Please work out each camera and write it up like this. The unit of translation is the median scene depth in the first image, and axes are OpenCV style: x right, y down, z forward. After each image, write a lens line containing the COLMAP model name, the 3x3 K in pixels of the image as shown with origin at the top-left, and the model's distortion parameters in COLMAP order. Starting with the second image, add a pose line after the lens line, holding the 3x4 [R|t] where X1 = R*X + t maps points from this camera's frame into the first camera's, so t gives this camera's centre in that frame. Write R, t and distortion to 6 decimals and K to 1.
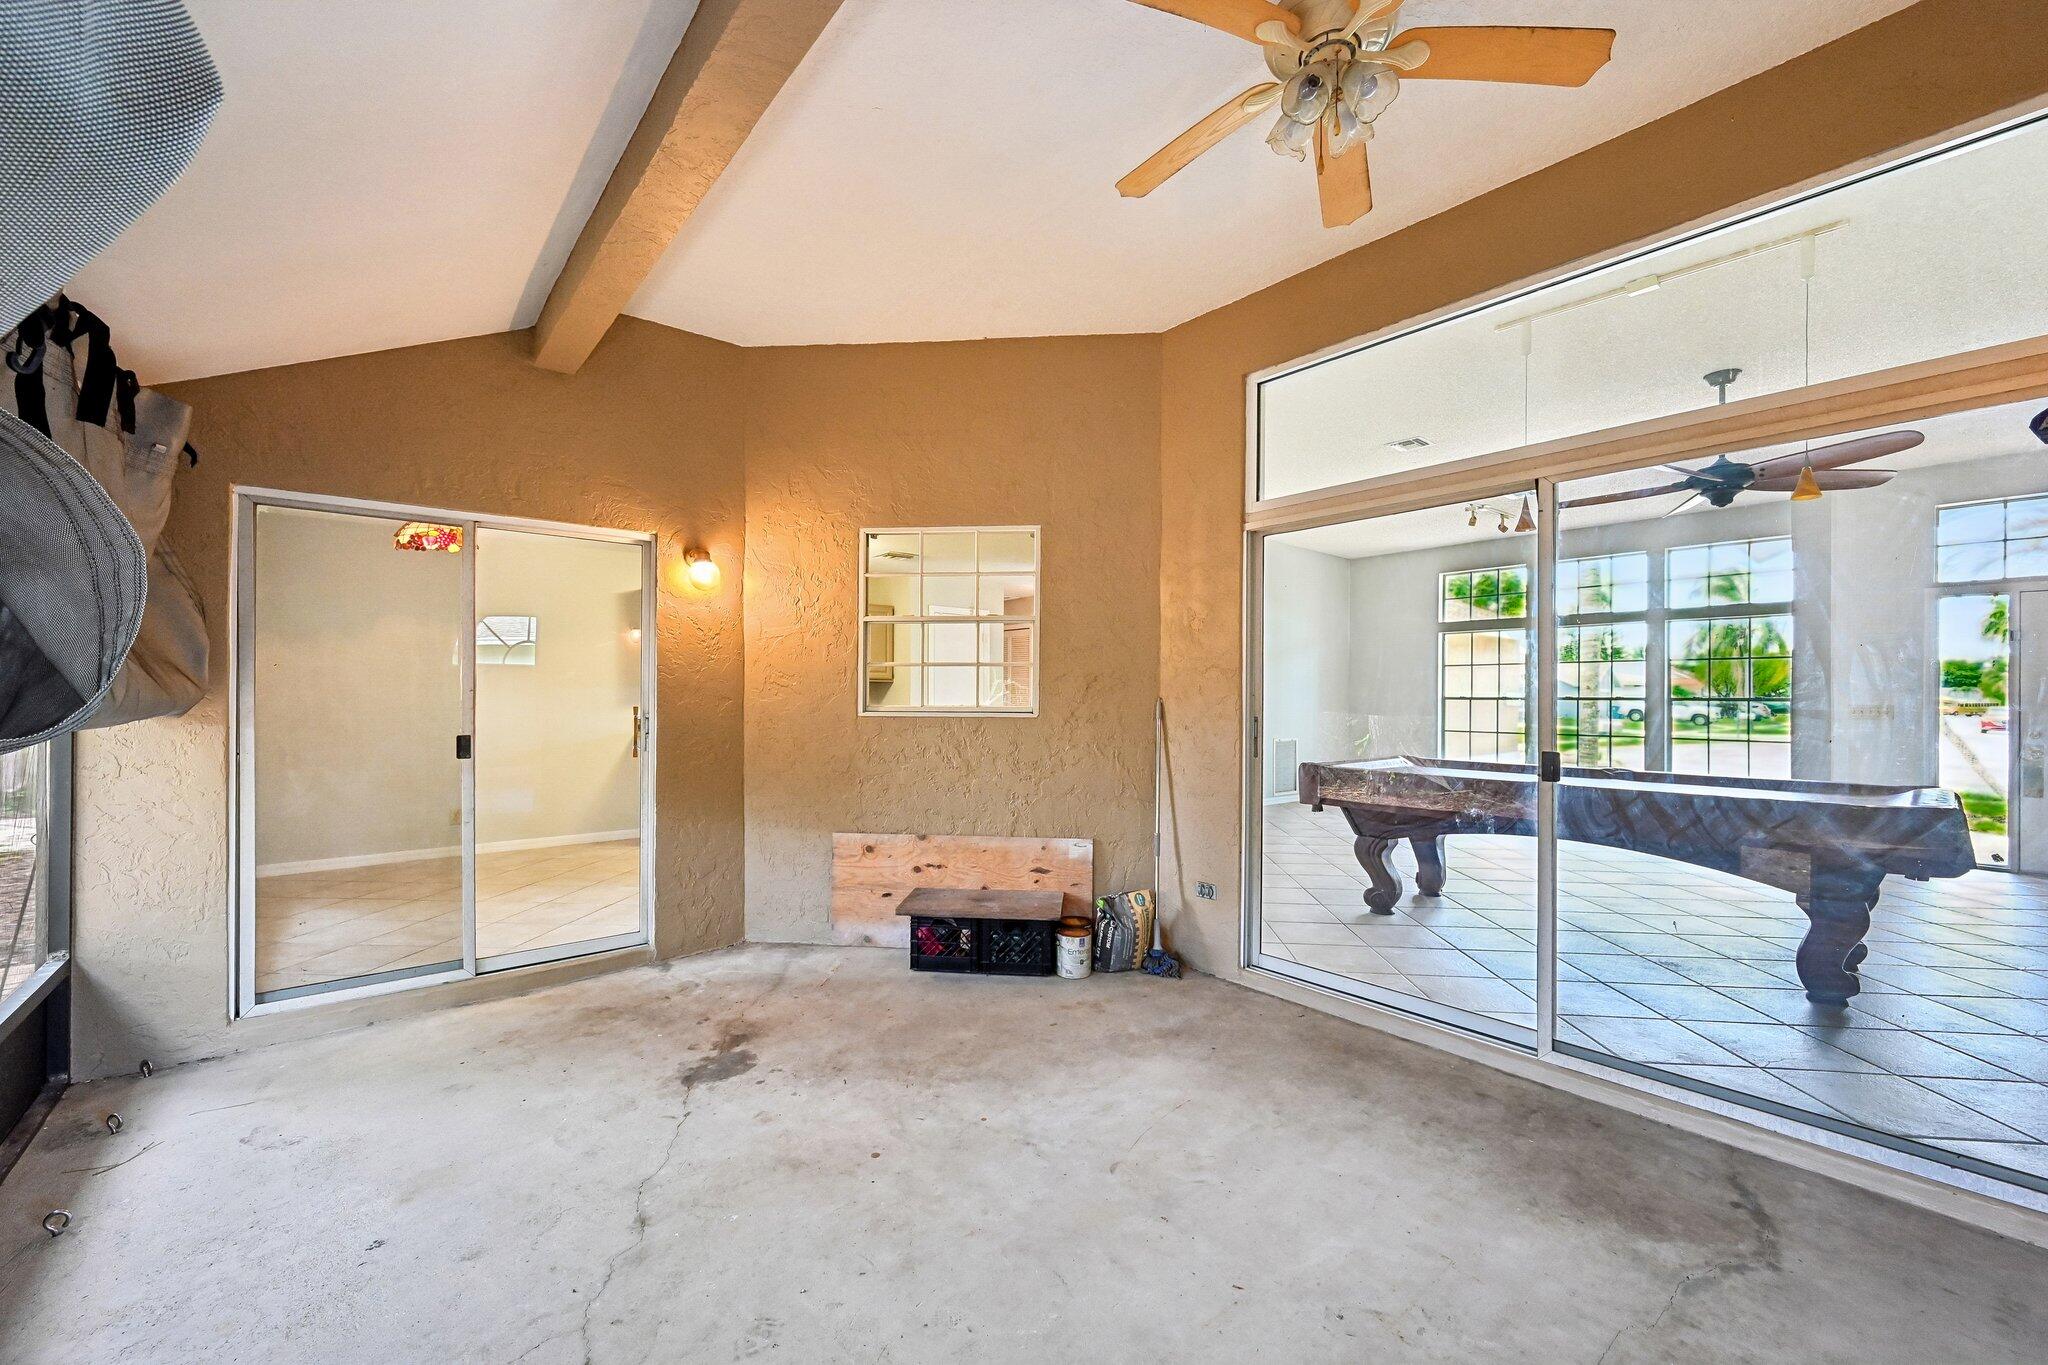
lens RADIAL K [[820.5, 0, 1026.0], [0, 820.5, 694.6], [0, 0, 1]] dist [-0.001124, 0.000243]
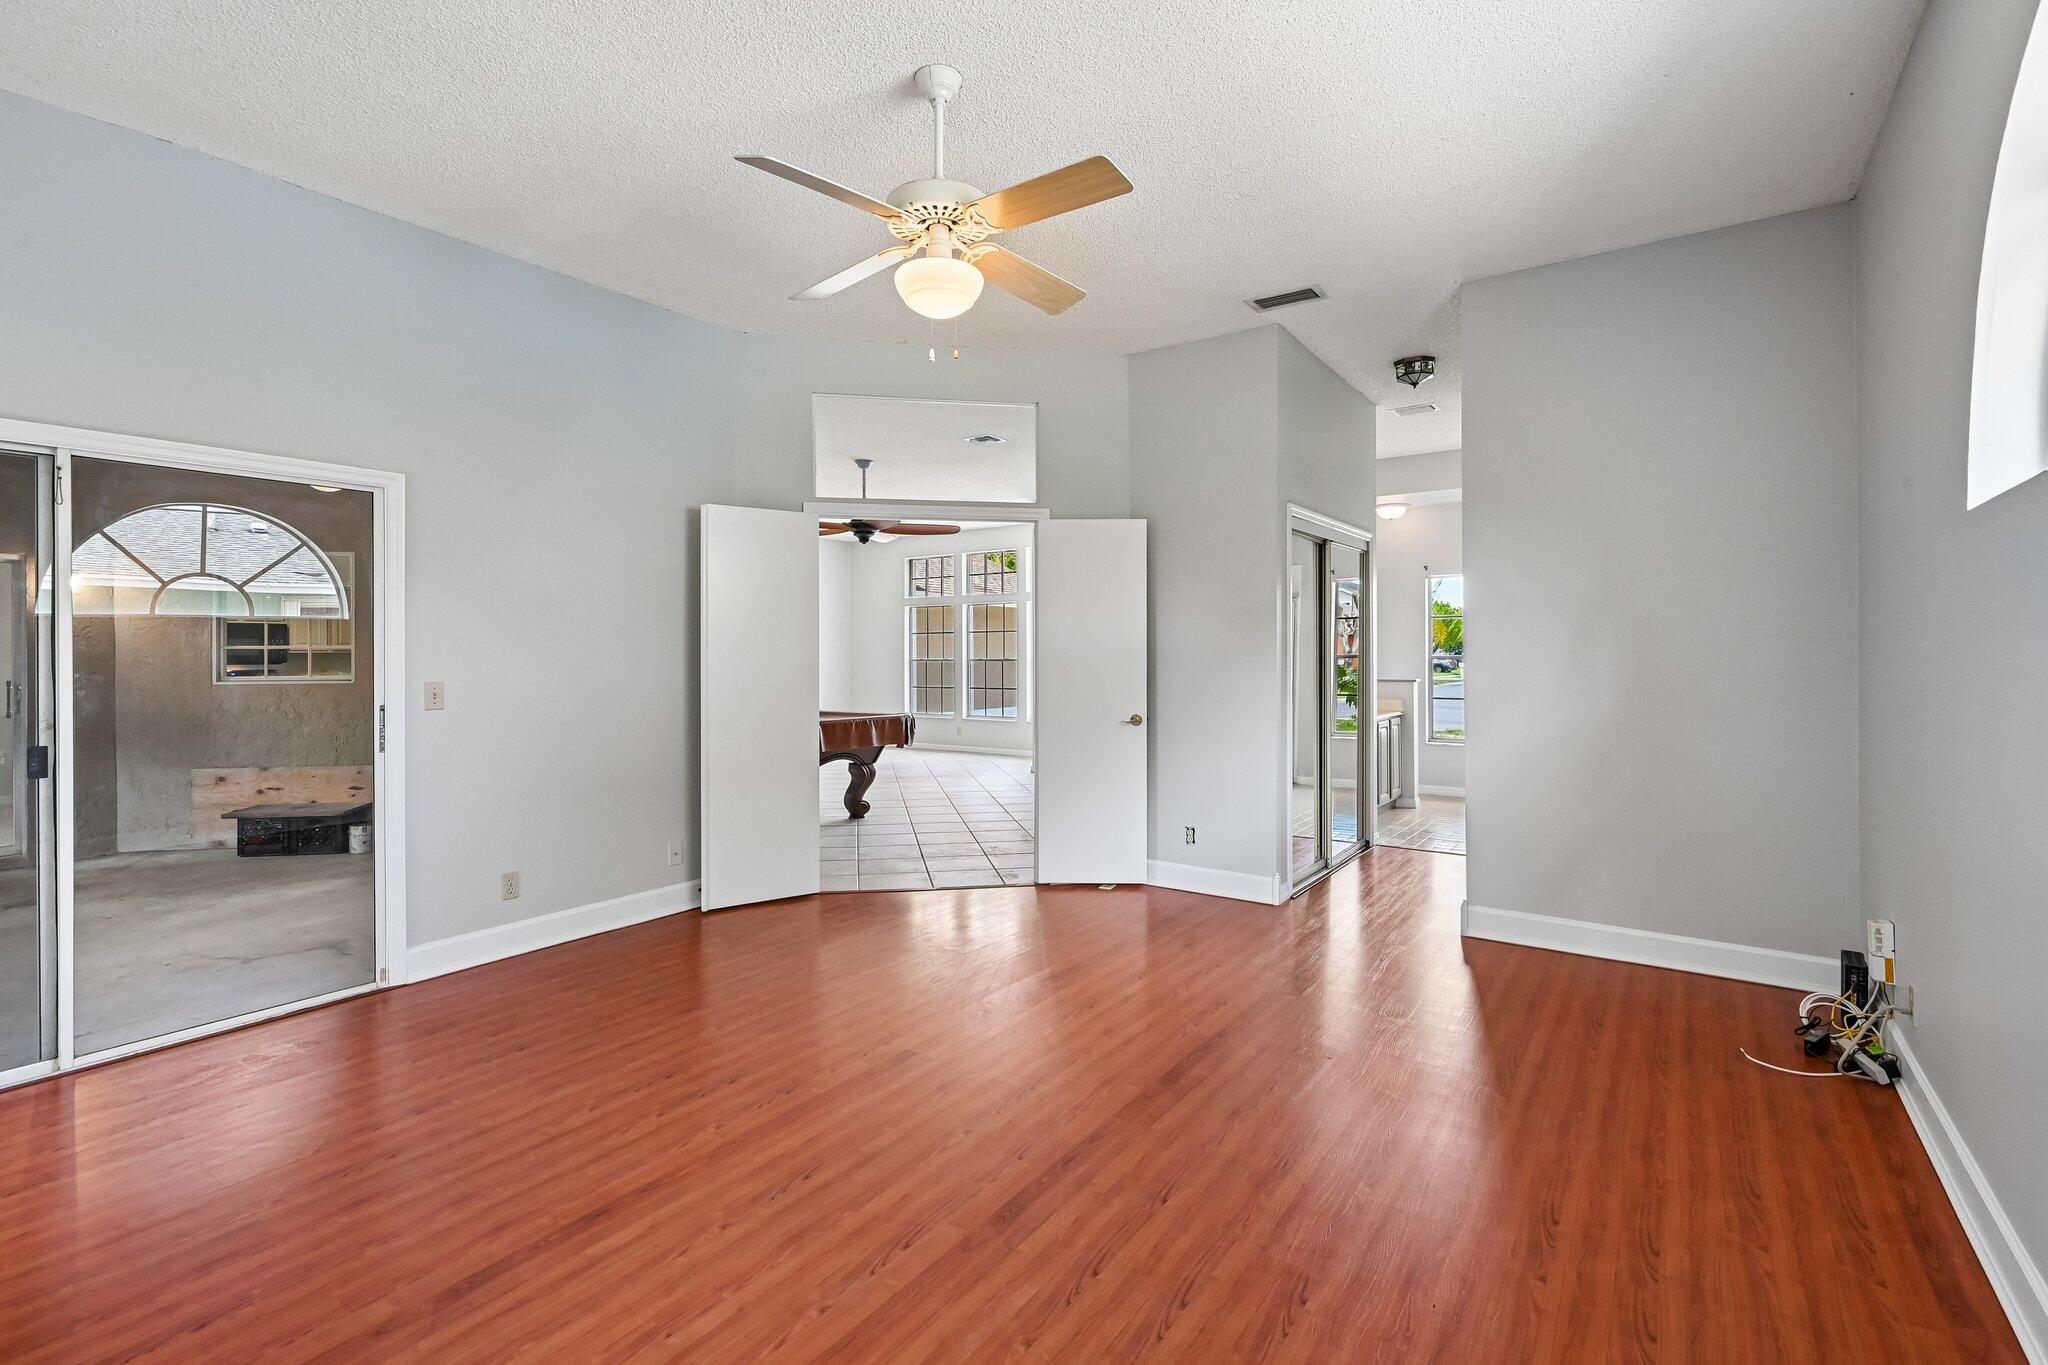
lens RADIAL K [[936.6, 0, 1029.2], [0, 936.6, 649.7], [0, 0, 1]] dist [-0.001510, -0.000510]
pose [[0.965875, -0.010362, 0.258800, 0.739294], [0.010360, 0.999945, 0.001374, -0.022193], [-0.258800, 0.001354, 0.965930, -0.913530]]
